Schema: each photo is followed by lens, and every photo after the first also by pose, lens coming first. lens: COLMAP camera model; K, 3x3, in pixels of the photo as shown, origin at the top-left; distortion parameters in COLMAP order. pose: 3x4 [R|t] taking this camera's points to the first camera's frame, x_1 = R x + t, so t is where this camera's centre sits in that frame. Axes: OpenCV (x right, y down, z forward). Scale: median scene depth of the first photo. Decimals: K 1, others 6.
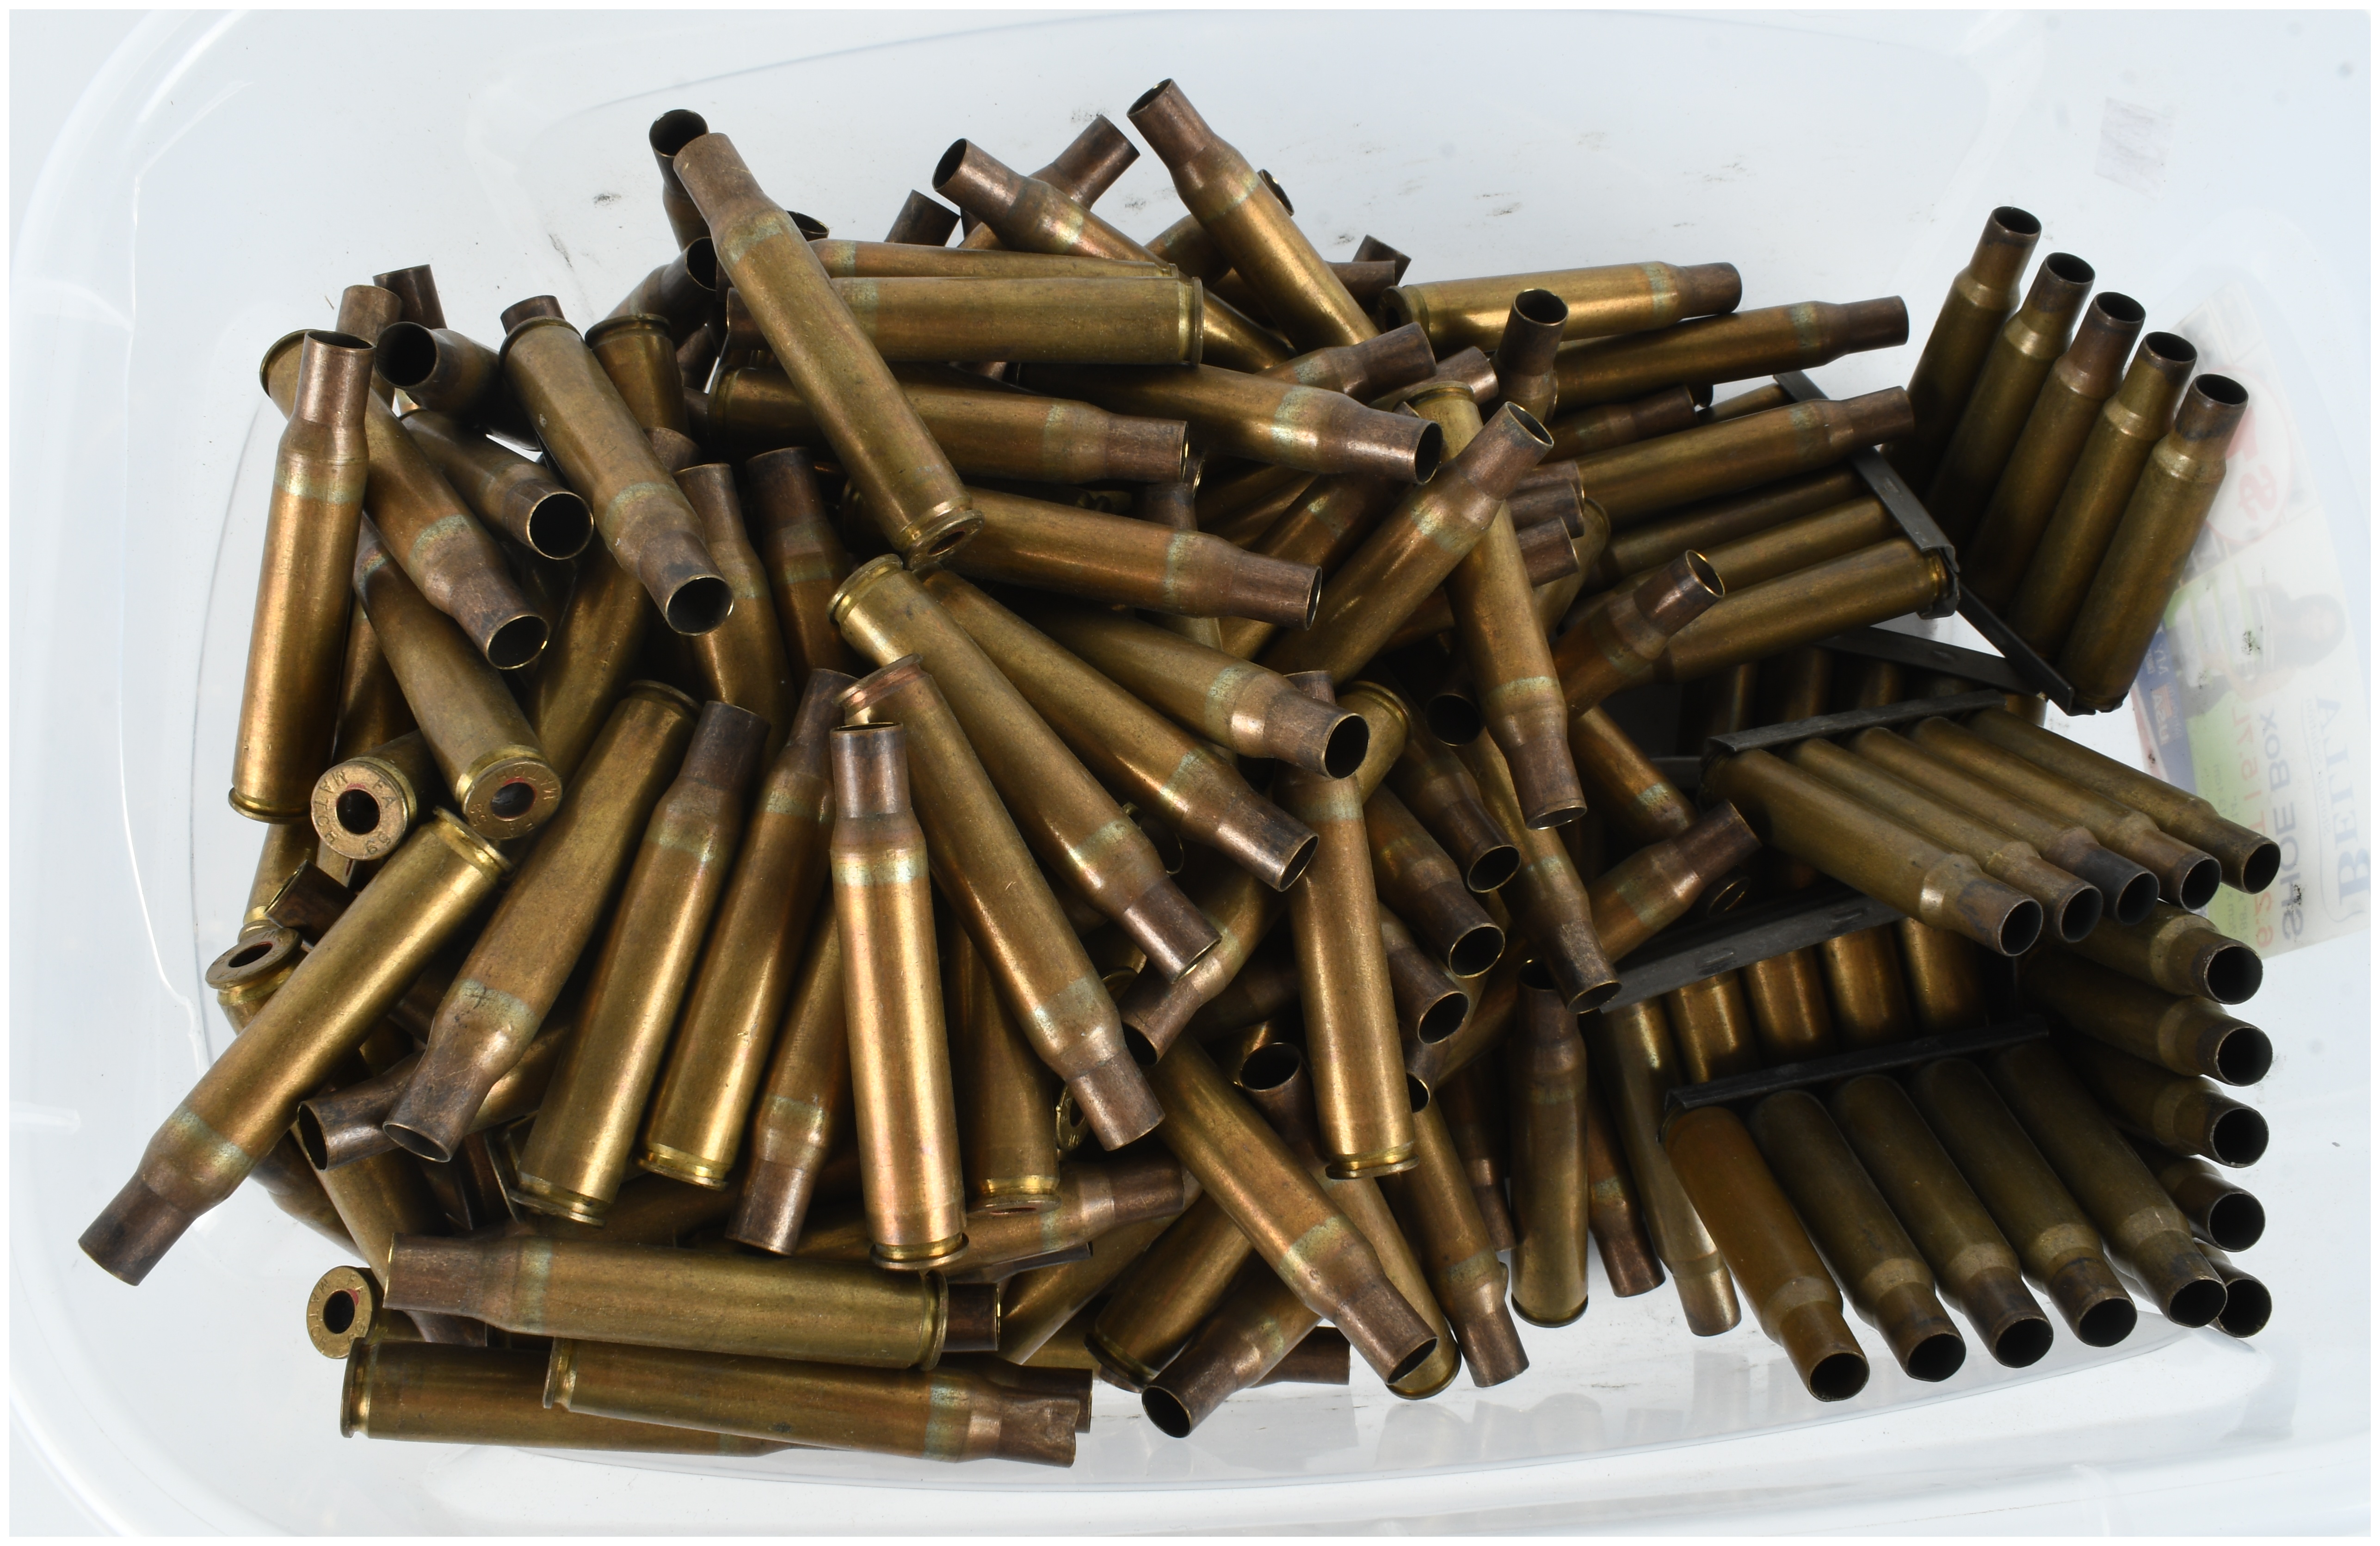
lens RADIAL K [[2212.1, 0, 1190.0], [0, 2212.1, 773.0], [0, 0, 1]] dist [-0.089734, 0.010831]
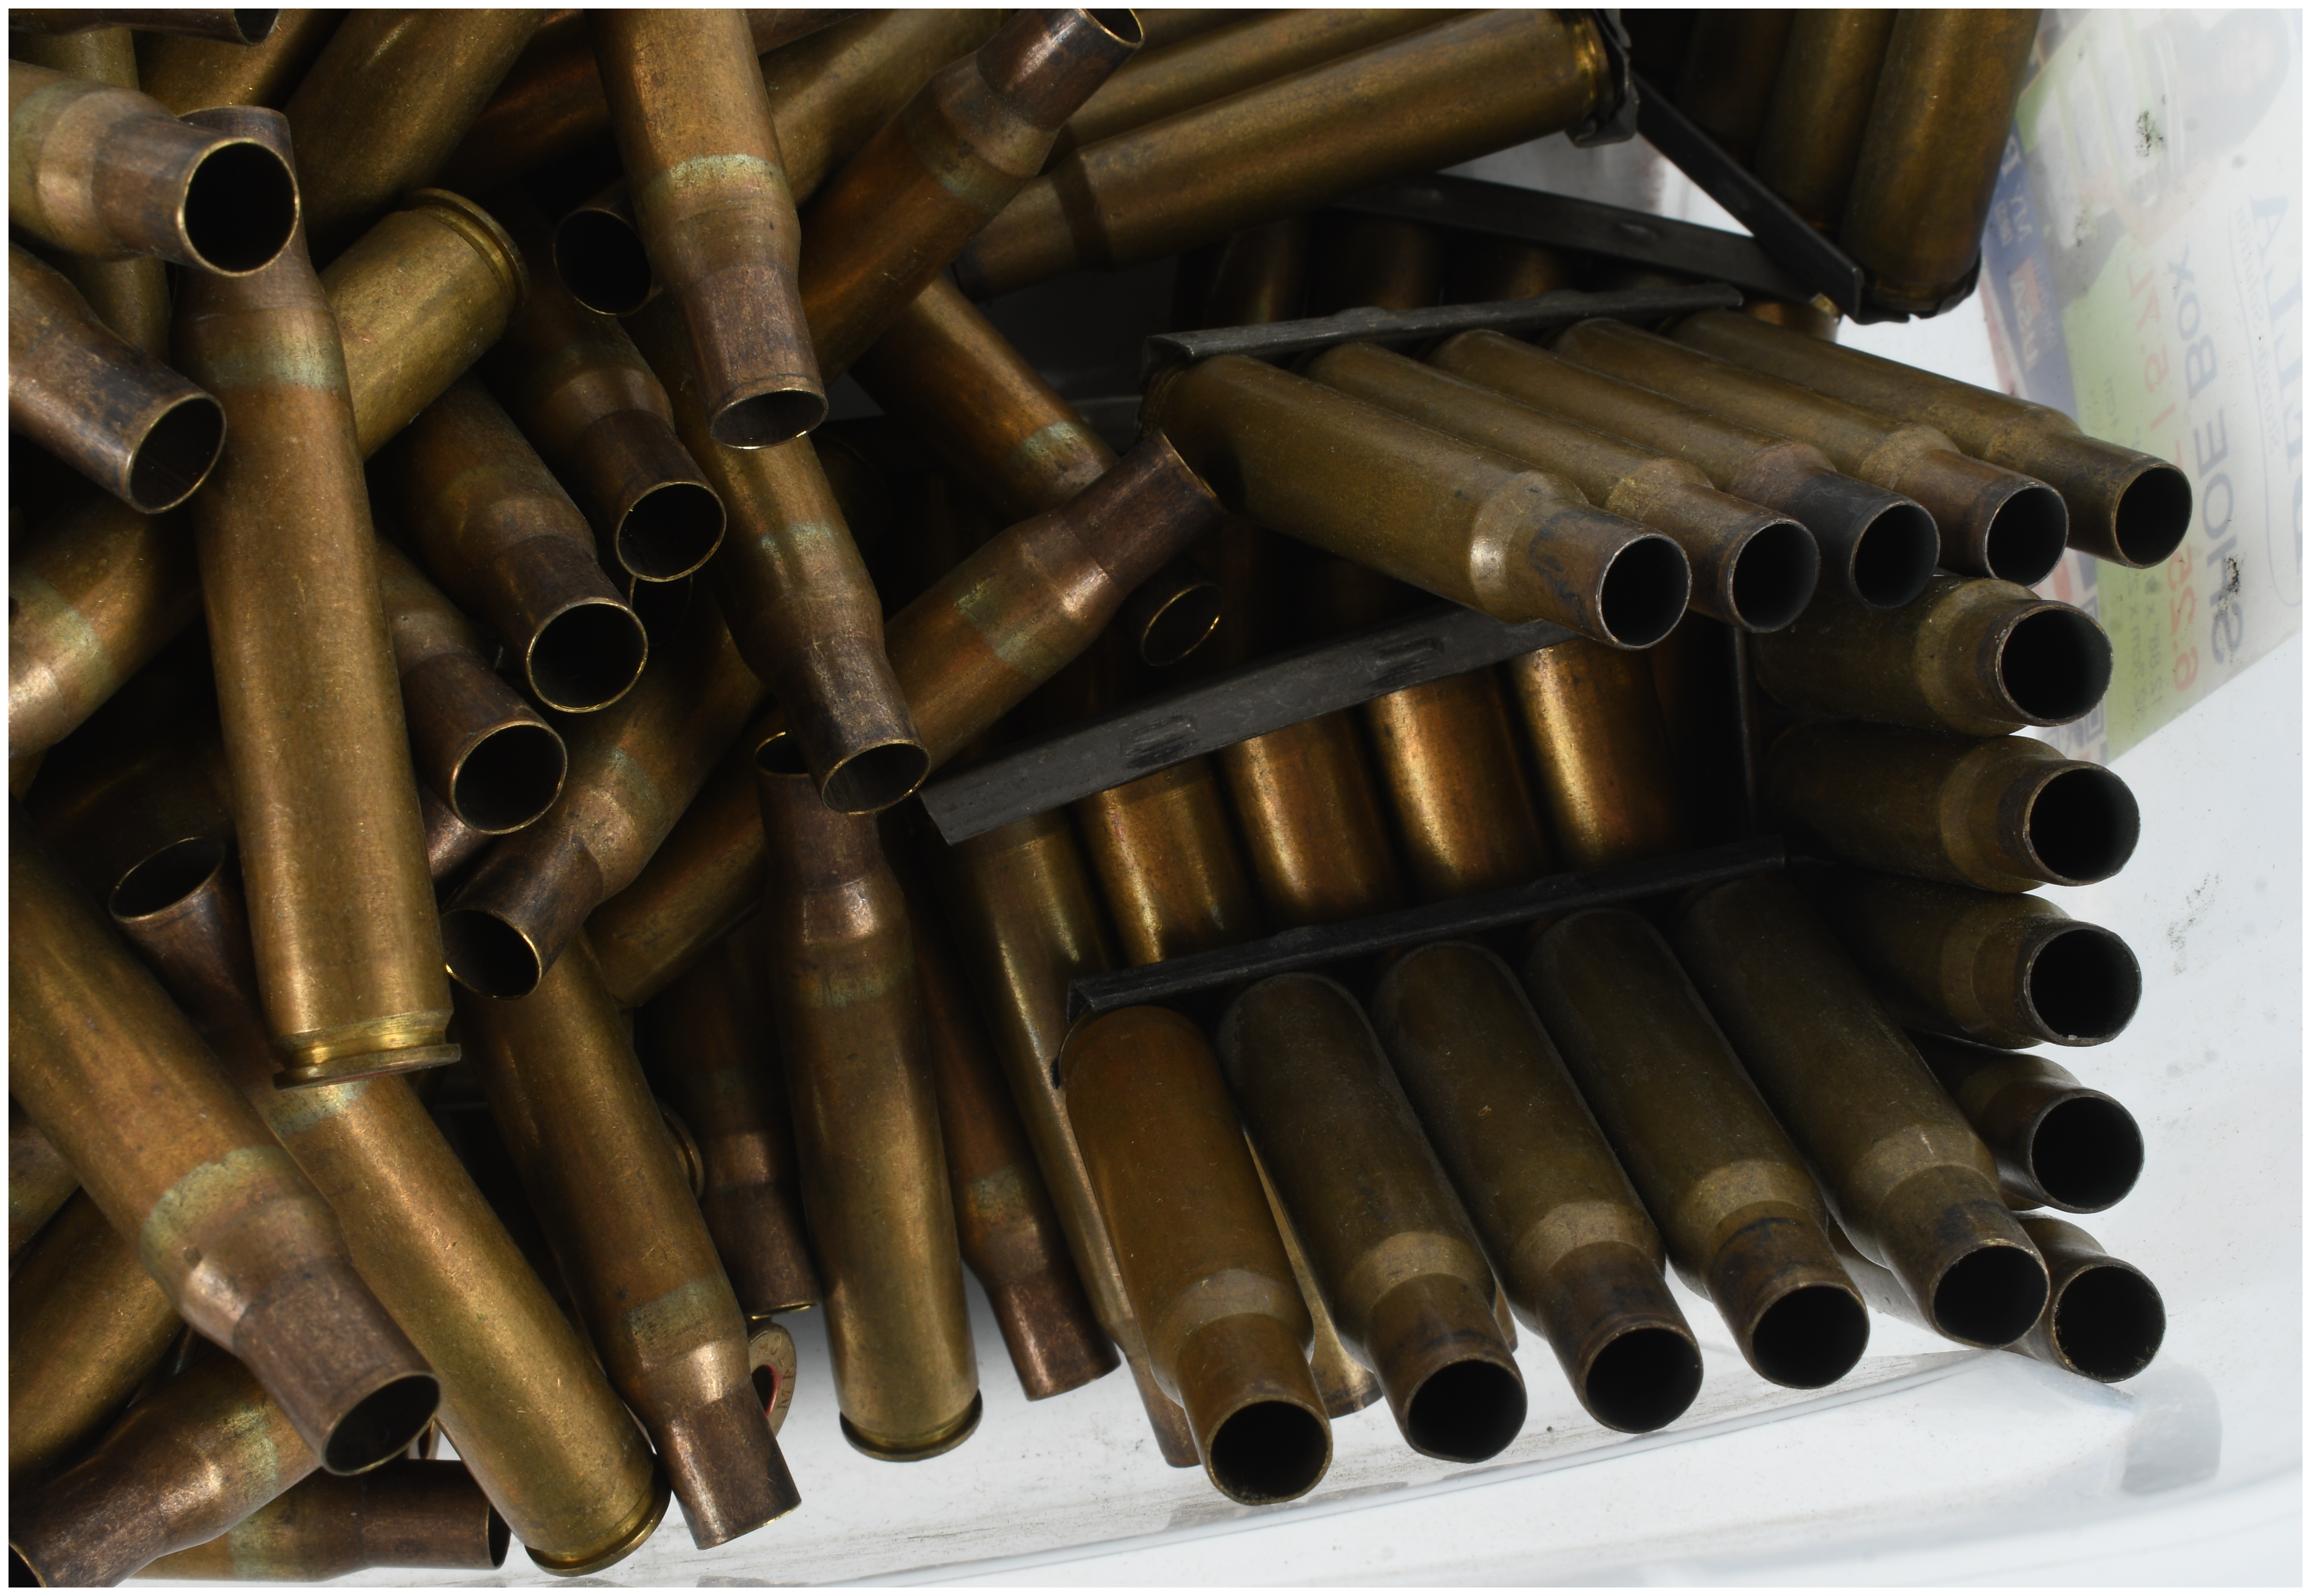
lens RADIAL K [[3384.2, 0, 1155.5], [0, 3384.2, 798.0], [0, 0, 1]] dist [-0.013614, -0.078308]
pose [[0.998340, -0.020605, 0.053776, 0.217996], [0.022431, 0.999184, -0.033577, 0.142473], [-0.053040, 0.034728, 0.997988, 0.202965]]
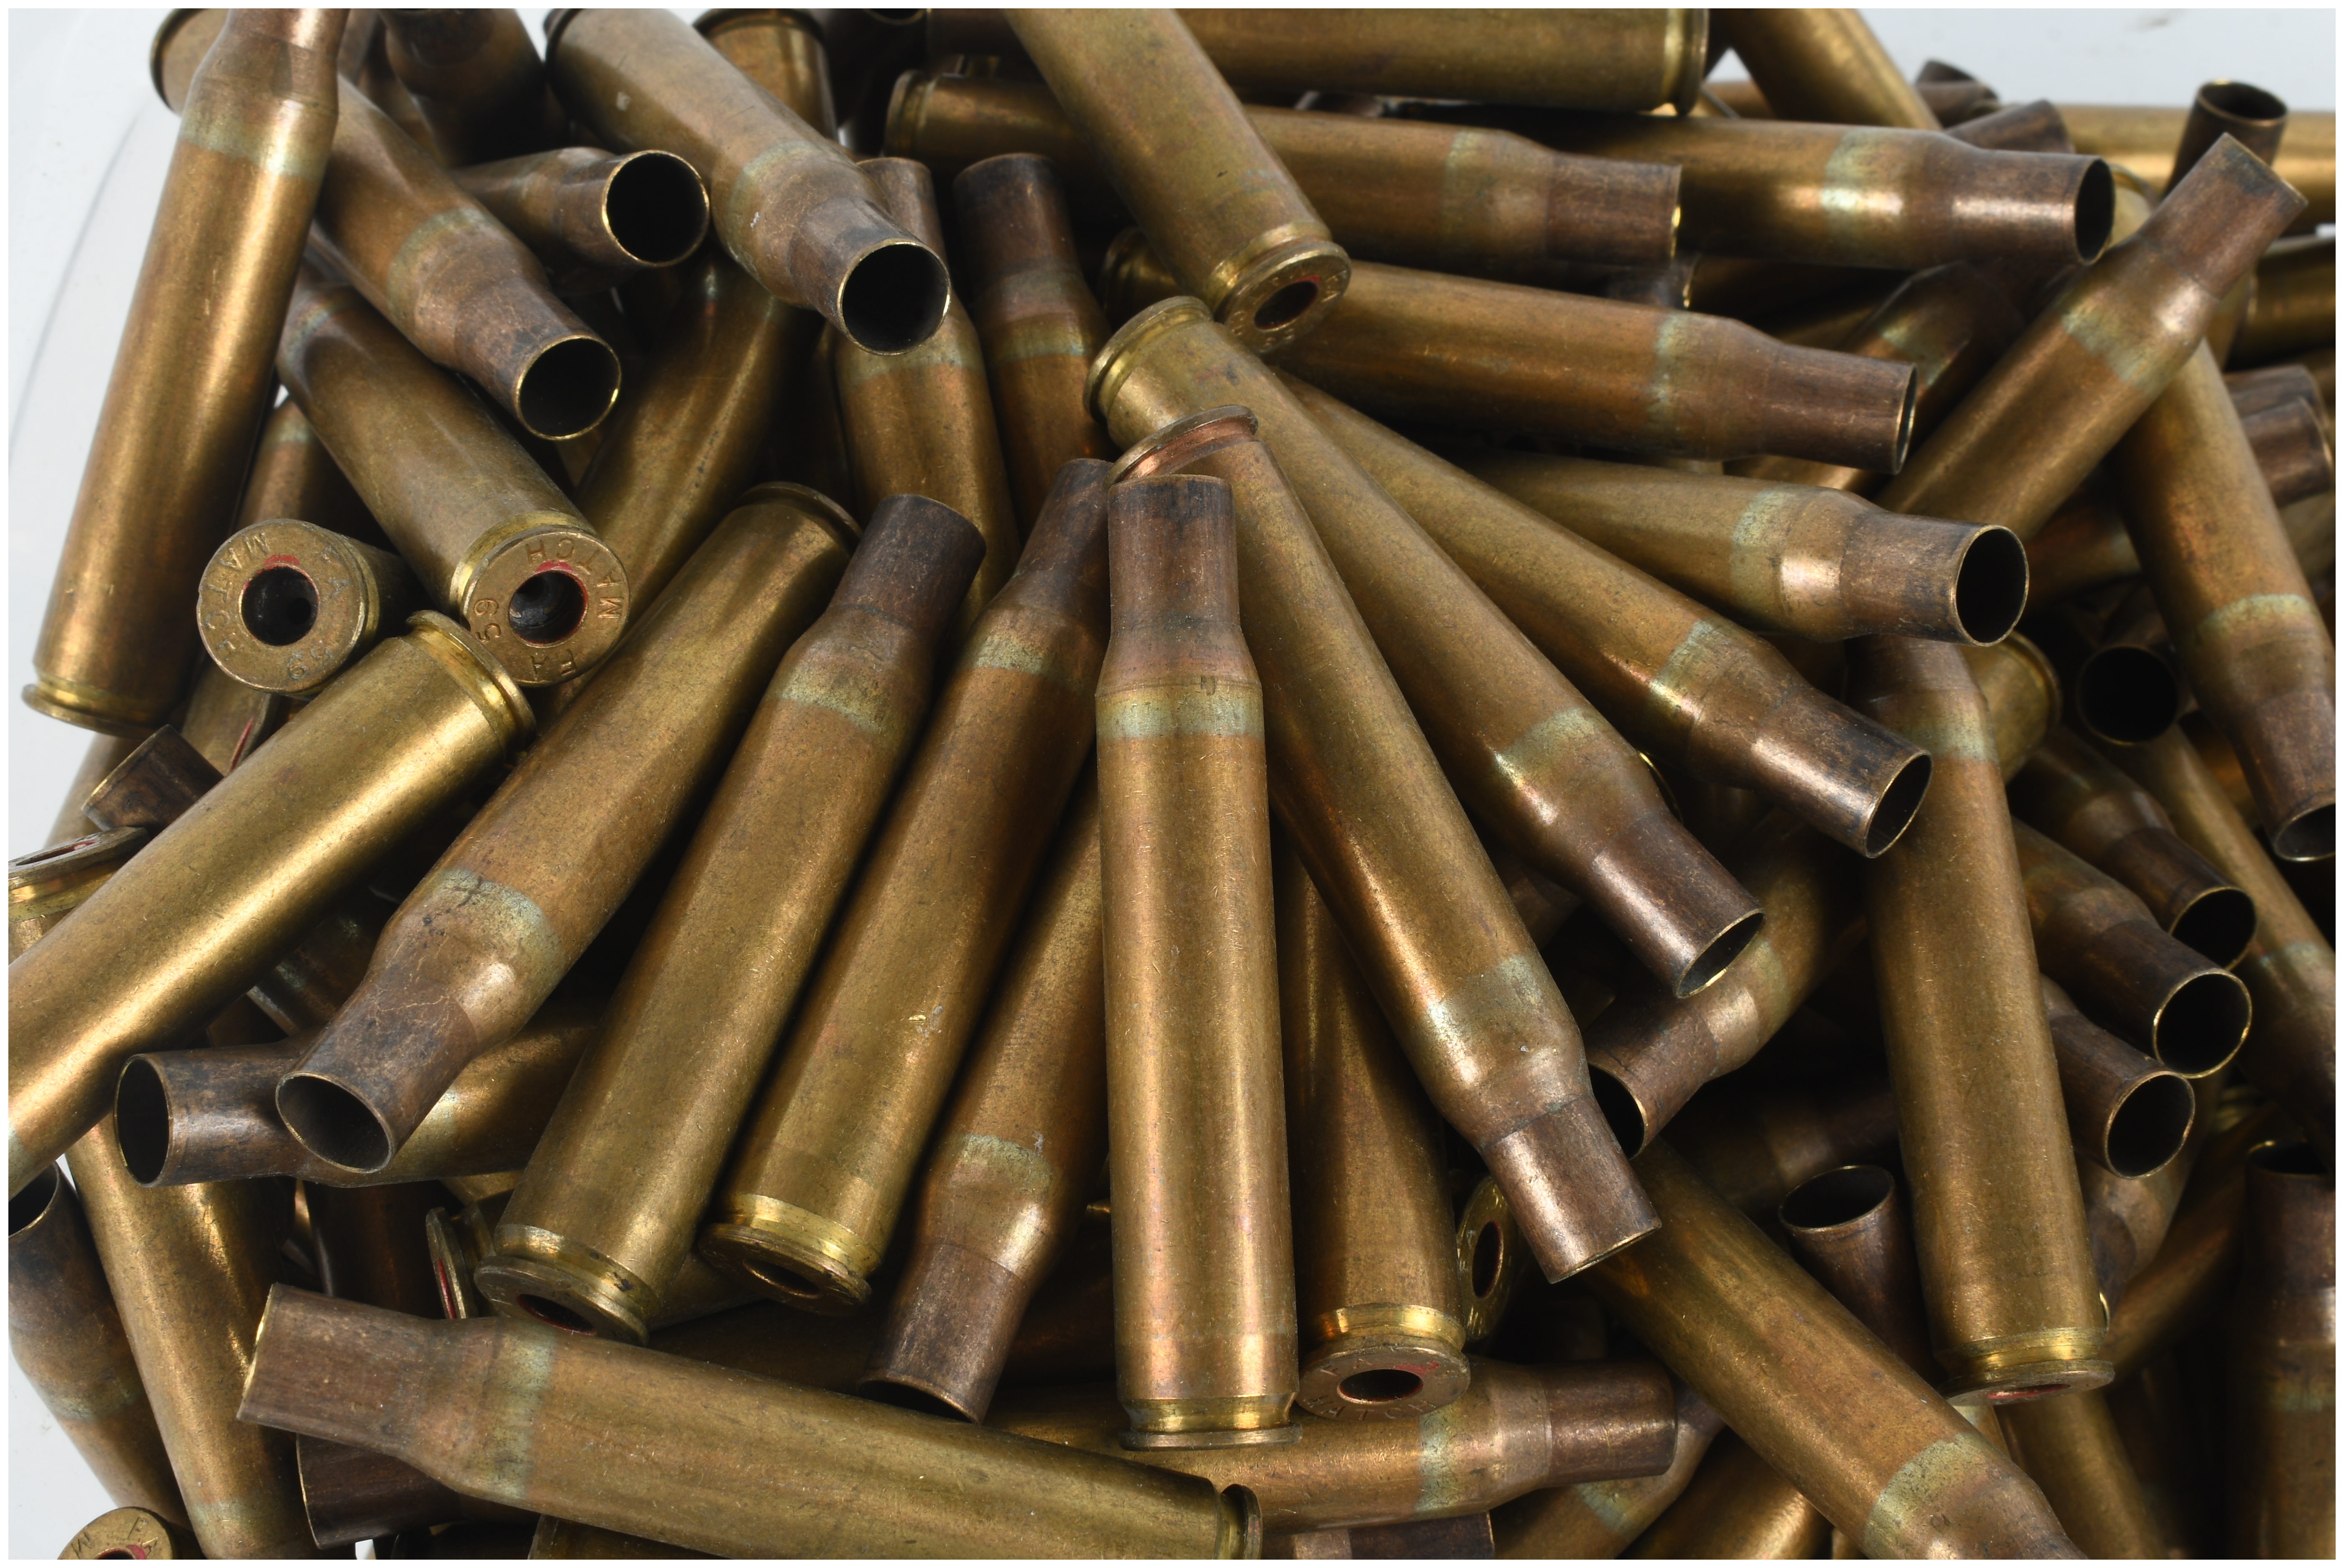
lens RADIAL K [[3623.6, 0, 1172.0], [0, 3623.6, 784.0], [0, 0, 1]] dist [-0.015992, -0.100290]
pose [[0.997587, 0.032116, -0.061546, -0.075509], [-0.046406, 0.967870, -0.247131, 0.258444], [0.051632, 0.249391, 0.967026, 0.086282]]
